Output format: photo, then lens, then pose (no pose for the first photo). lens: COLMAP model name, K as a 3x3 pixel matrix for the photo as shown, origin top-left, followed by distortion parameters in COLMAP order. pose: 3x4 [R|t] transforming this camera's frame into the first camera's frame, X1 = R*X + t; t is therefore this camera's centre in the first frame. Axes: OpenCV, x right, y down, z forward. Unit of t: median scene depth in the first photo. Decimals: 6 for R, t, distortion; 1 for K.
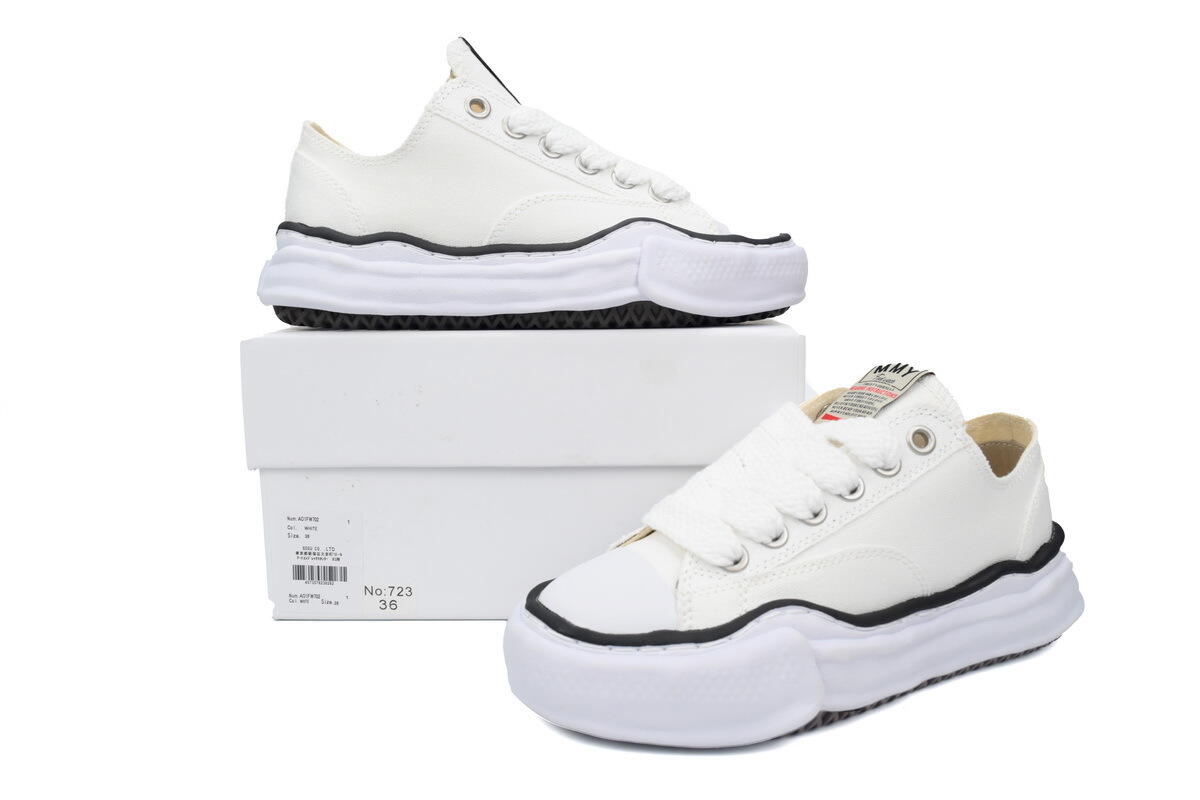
lens RADIAL K [[960.3, 0, 600.5], [0, 960.3, 408.1], [0, 0, 1]] dist [-0.079345, -0.004640]
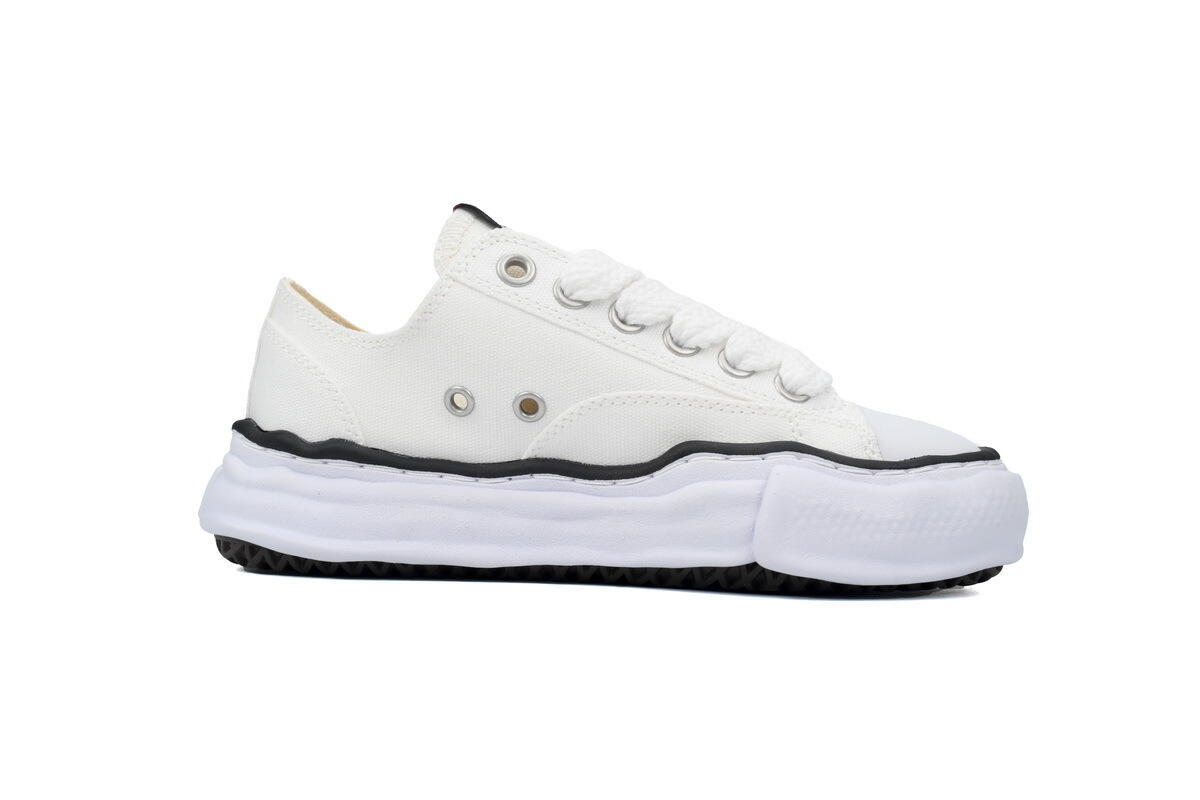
lens RADIAL K [[1127.6, 0, 600.0], [0, 1127.6, 401.5], [0, 0, 1]] dist [-0.137739, 0.000000]
pose [[0.979021, 0.008200, -0.203593, 0.123804], [-0.057347, 0.969889, -0.236701, -0.040692], [0.195521, 0.243411, 0.950012, 0.368436]]
